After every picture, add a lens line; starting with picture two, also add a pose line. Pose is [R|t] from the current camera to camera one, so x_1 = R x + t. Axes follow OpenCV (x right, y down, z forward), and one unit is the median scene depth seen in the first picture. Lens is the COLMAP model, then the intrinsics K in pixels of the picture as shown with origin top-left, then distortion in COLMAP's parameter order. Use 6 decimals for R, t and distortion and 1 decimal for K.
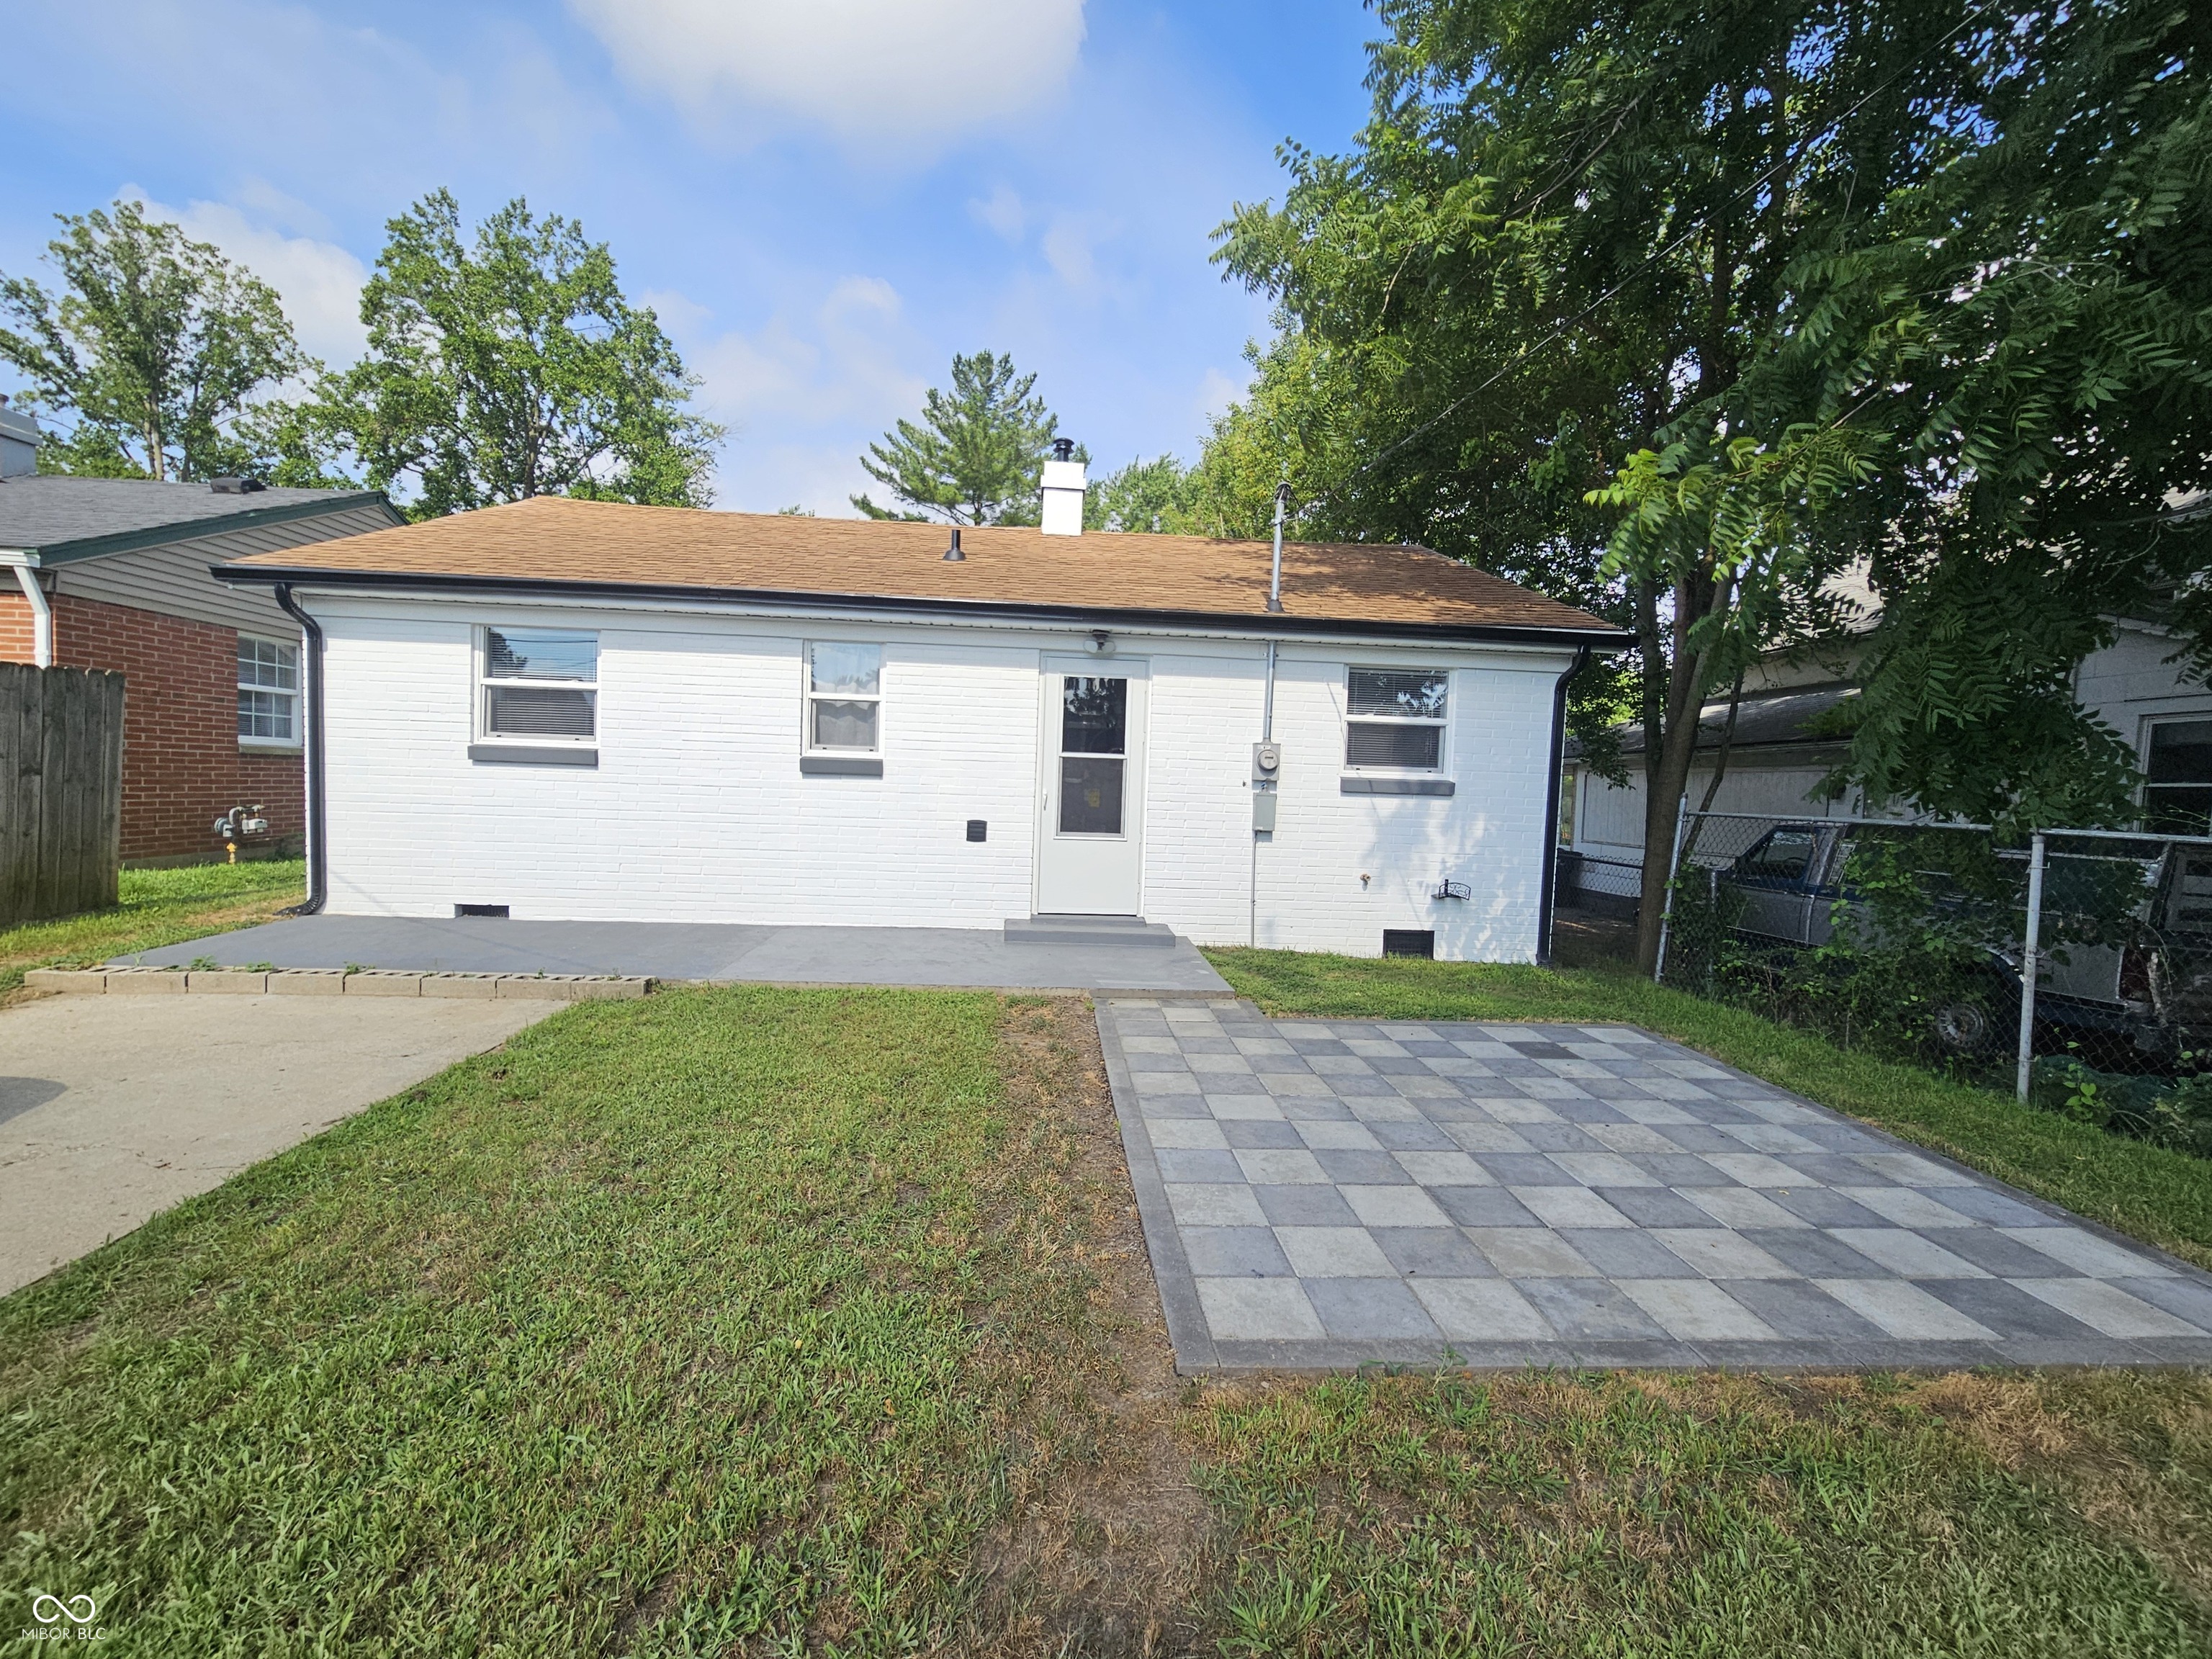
lens RADIAL K [[900.9, 0, 1111.9], [0, 900.9, 842.7], [0, 0, 1]] dist [-0.000332, -0.000414]
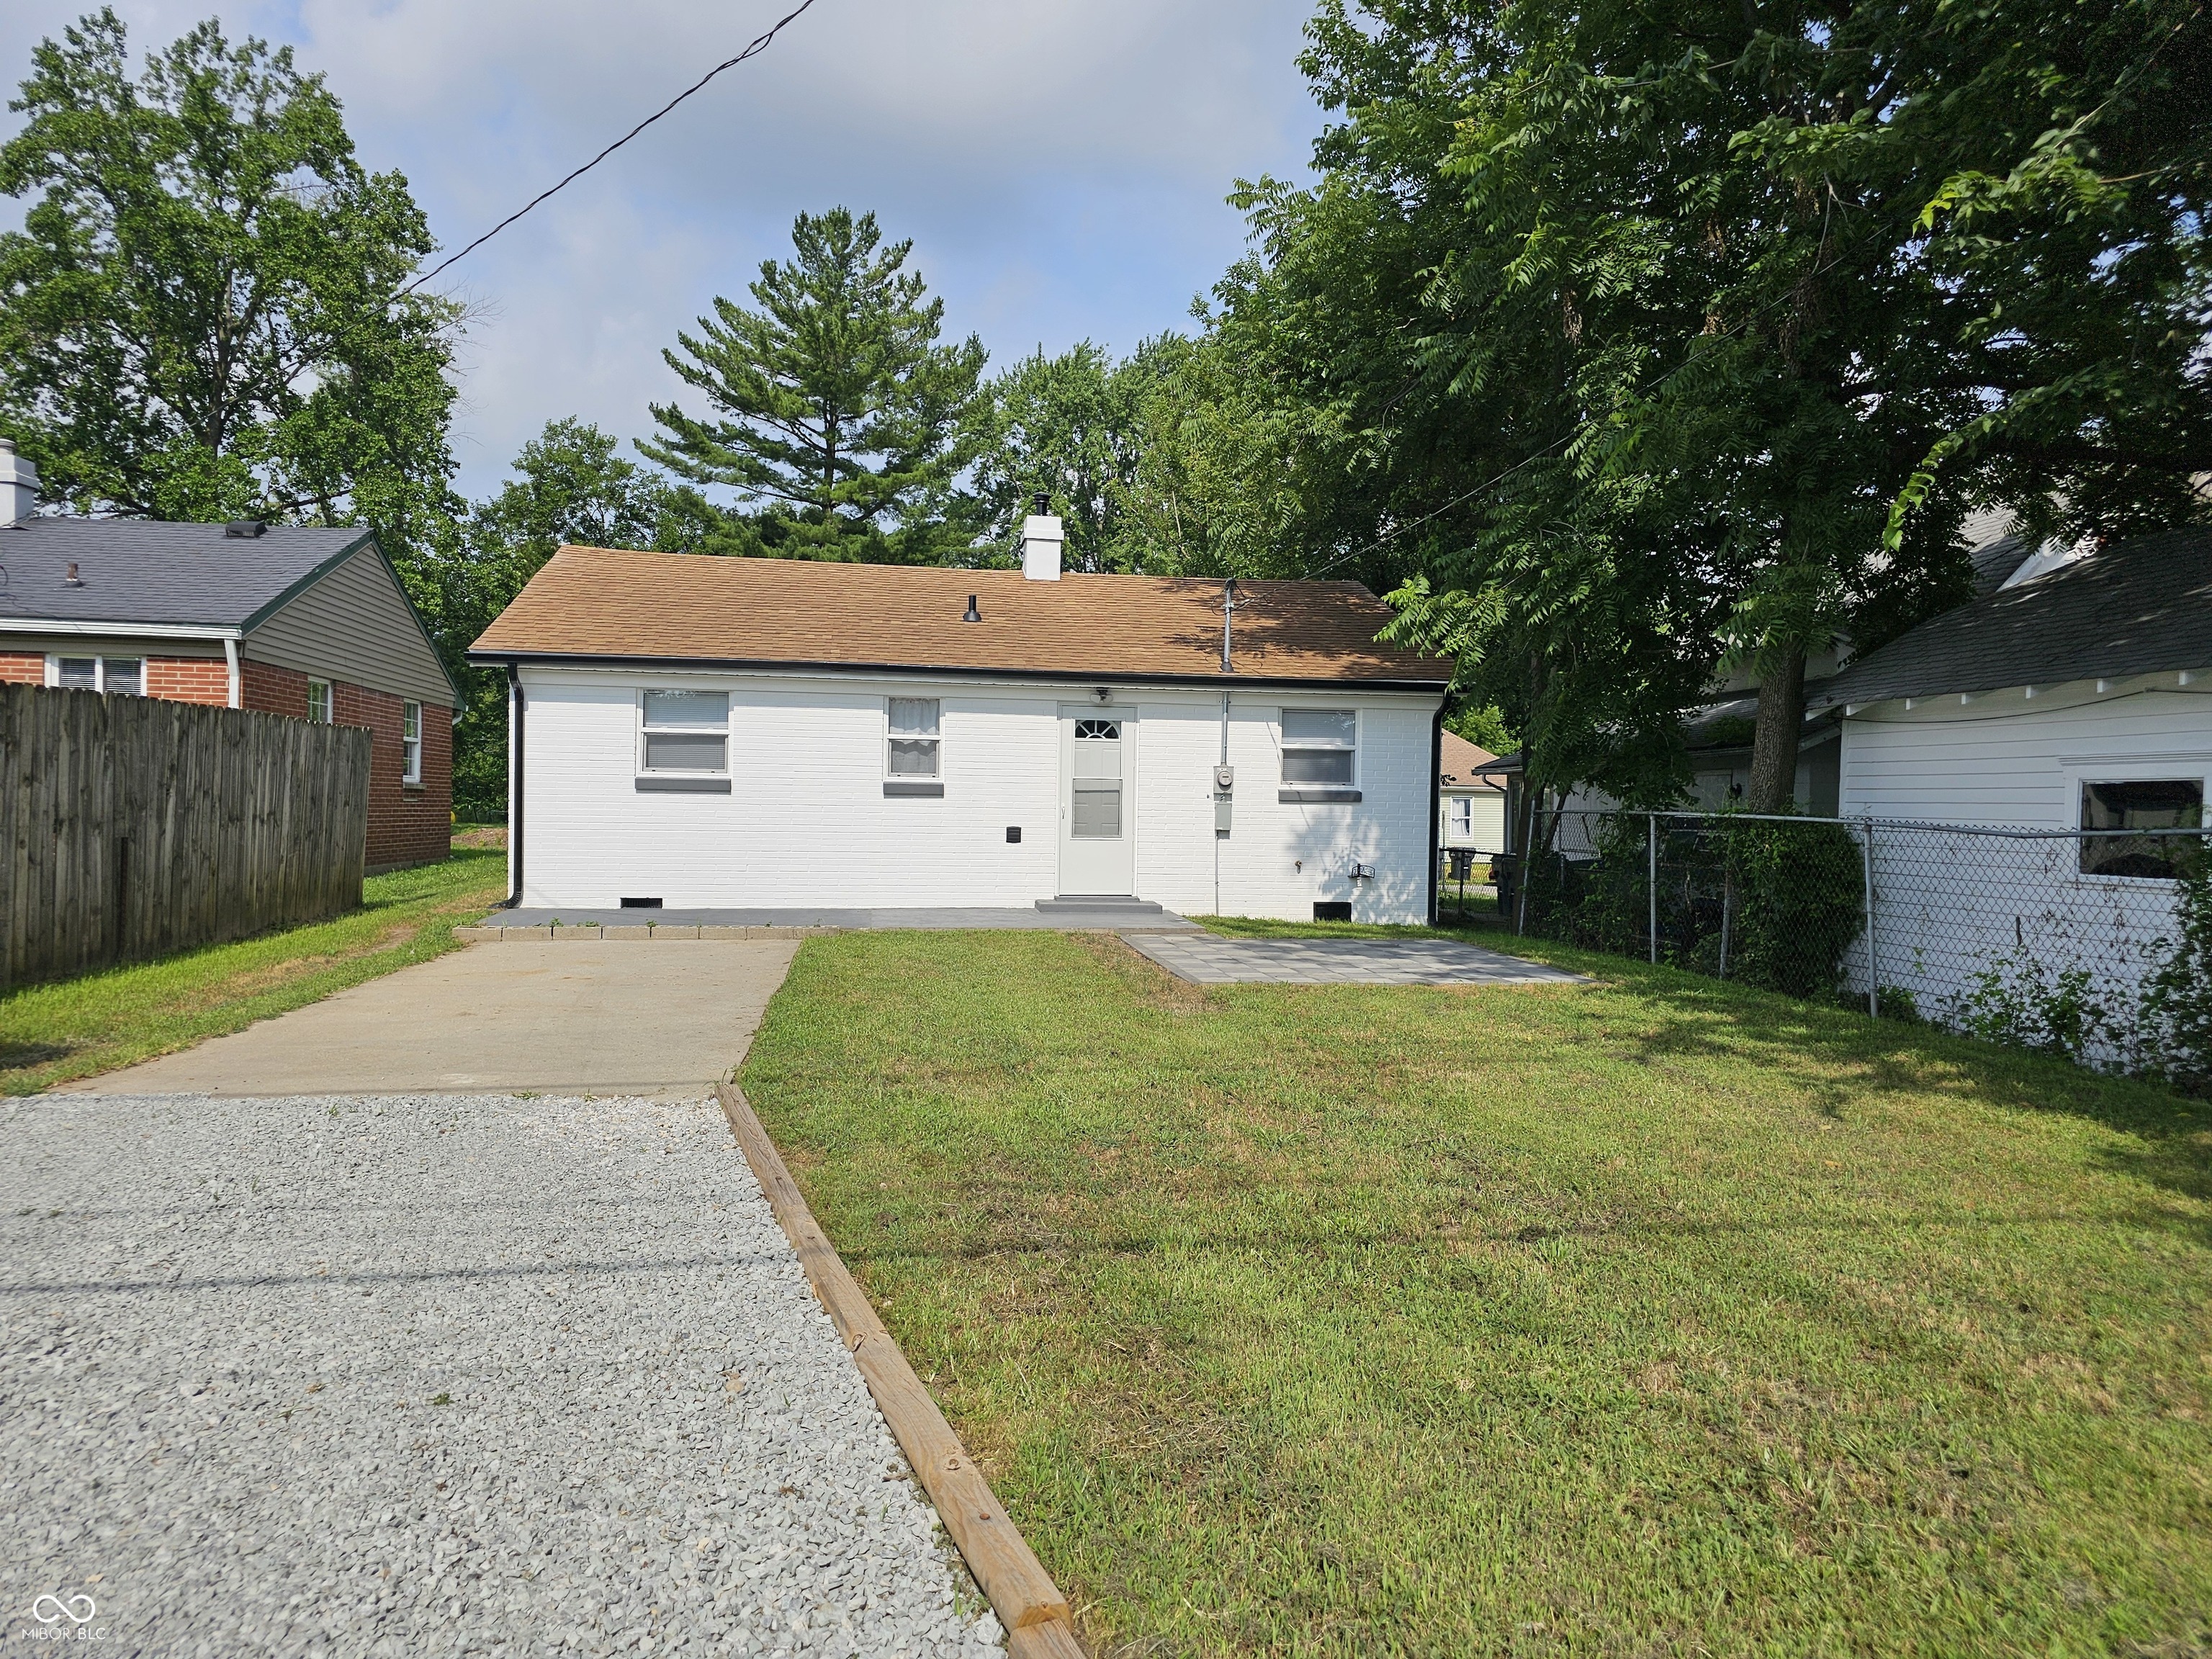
lens RADIAL K [[1484.7, 0, 1126.2], [0, 1484.7, 894.5], [0, 0, 1]] dist [0.041237, -0.030129]
pose [[0.995660, -0.025785, 0.089421, -0.042262], [0.026017, 0.999660, -0.001428, 0.019481], [-0.089354, 0.003748, 0.995993, -0.286248]]
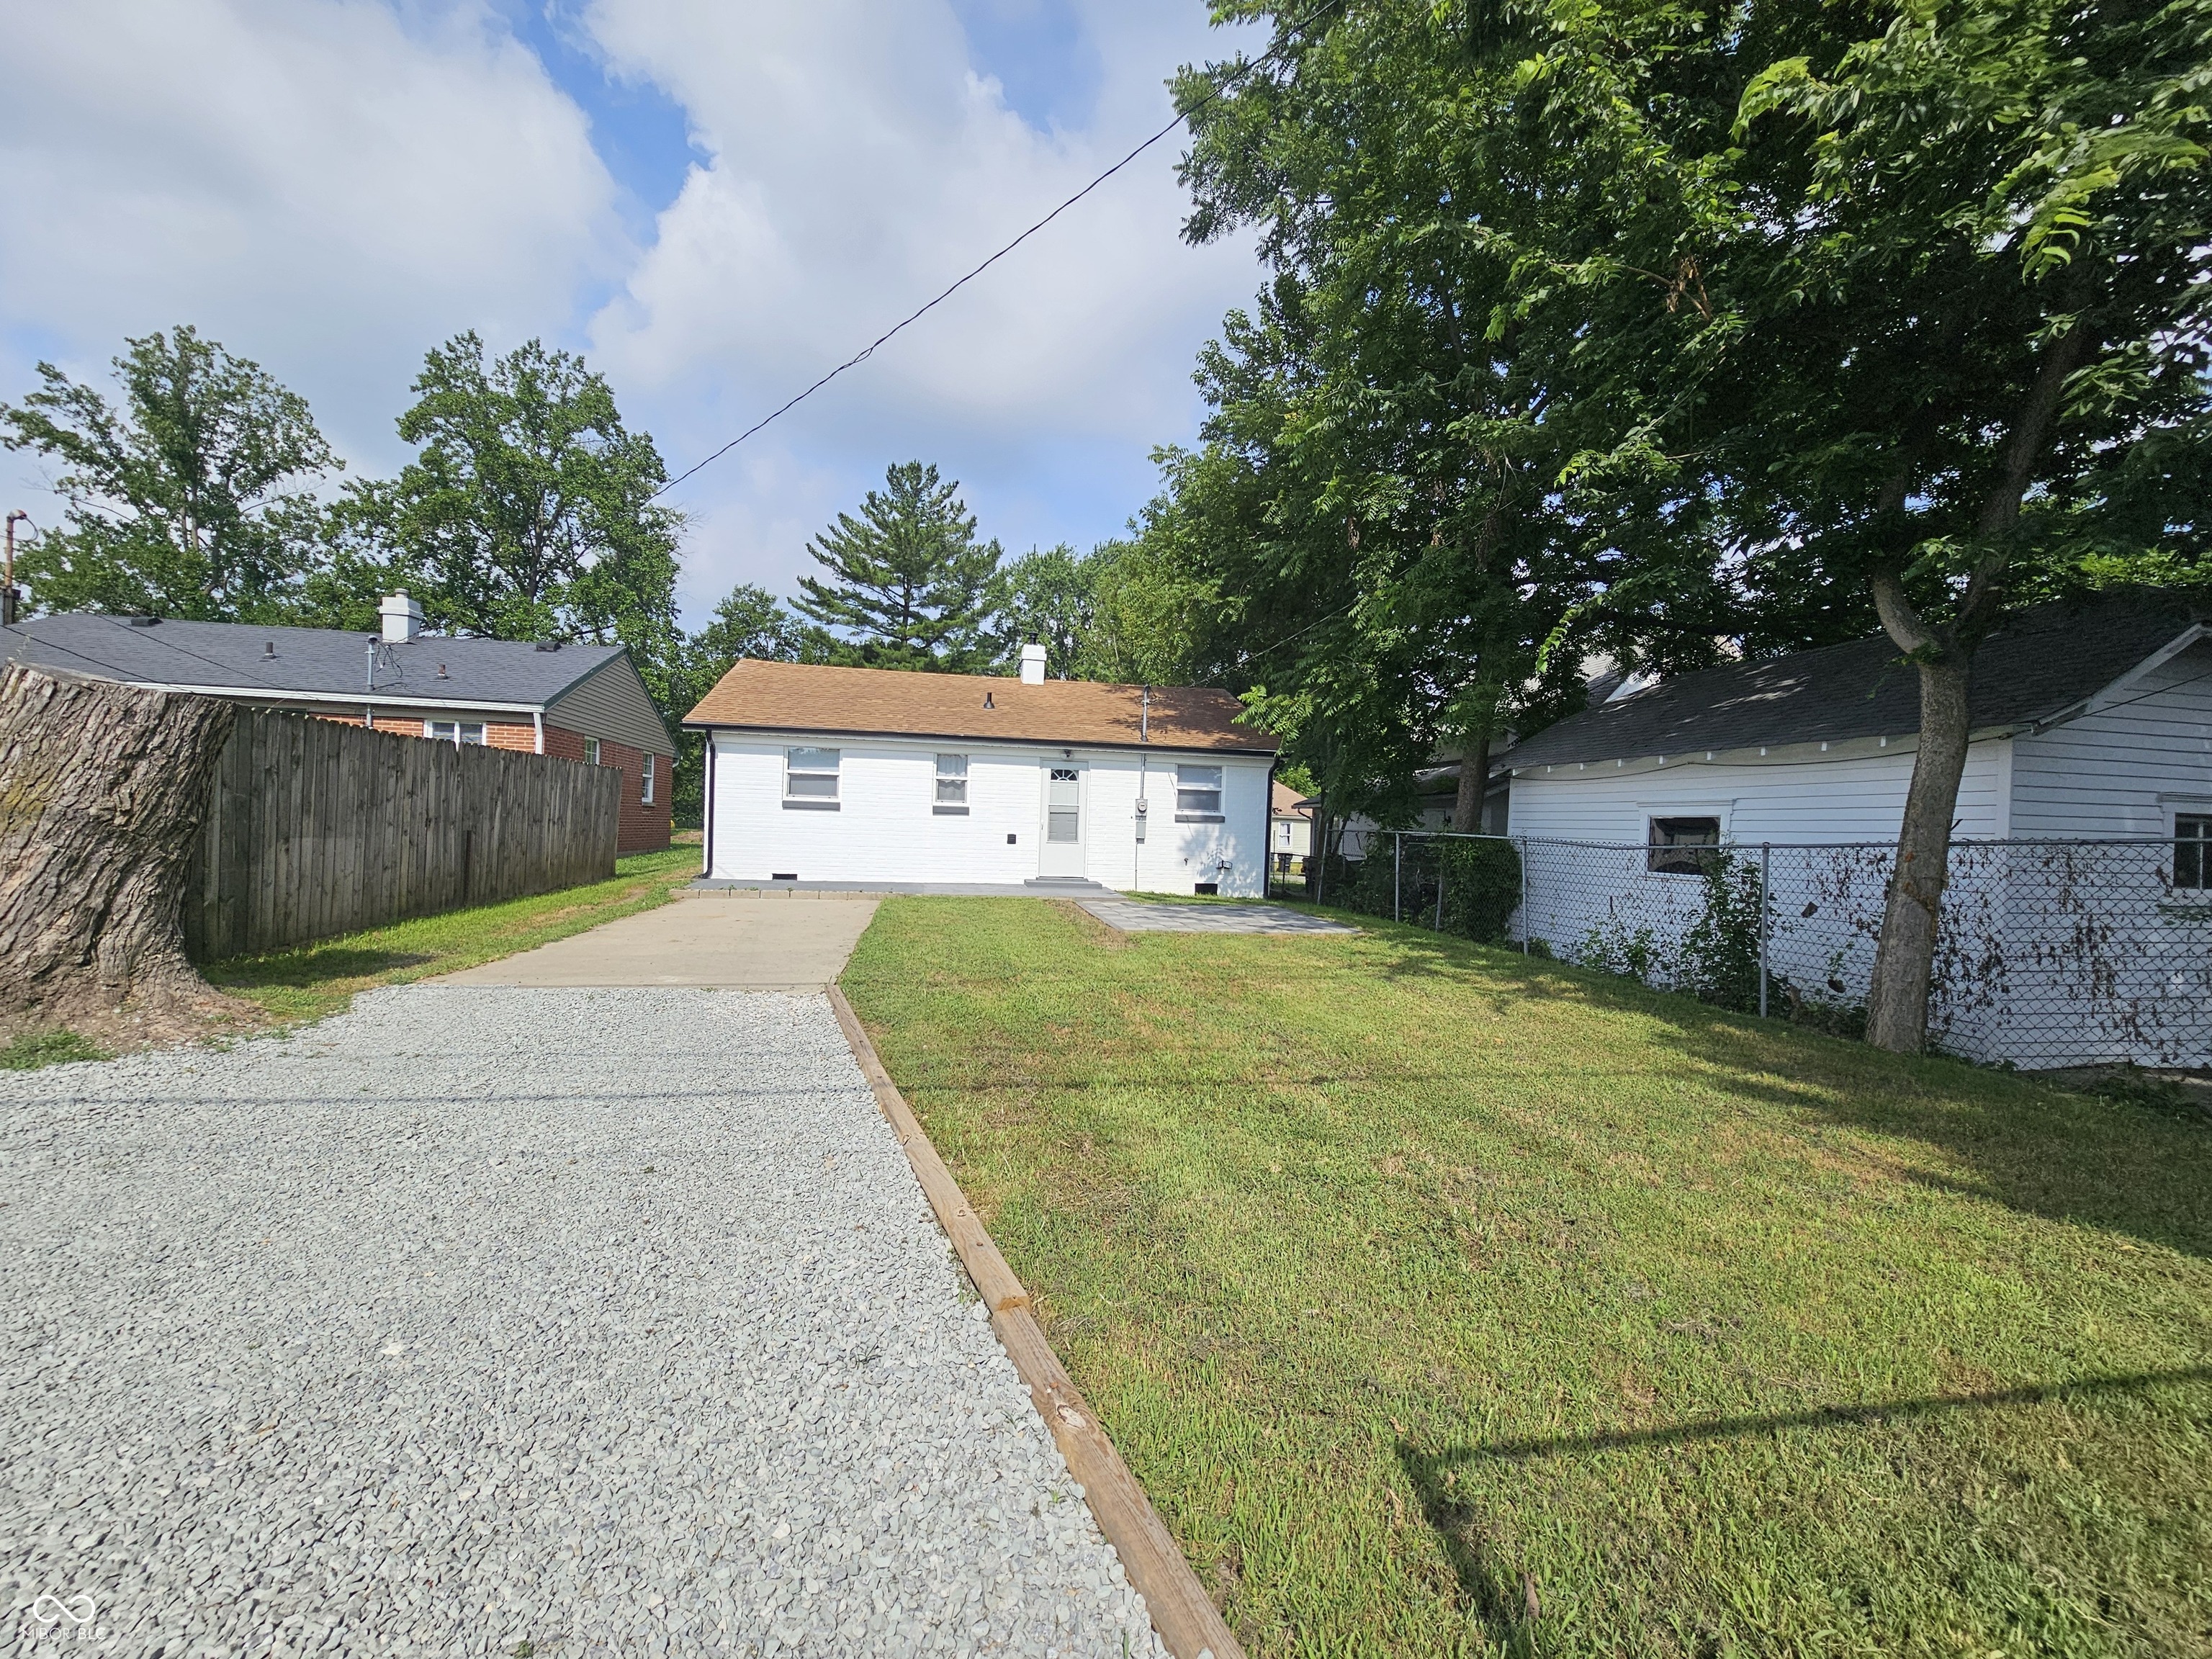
lens RADIAL K [[900.9, 0, 1099.9], [0, 900.9, 880.9], [0, 0, 1]] dist [-0.000332, -0.000414]
pose [[0.994045, -0.009989, 0.108509, -0.040911], [0.010036, 0.999950, 0.000113, 0.021379], [-0.108505, 0.000977, 0.994095, -0.284668]]
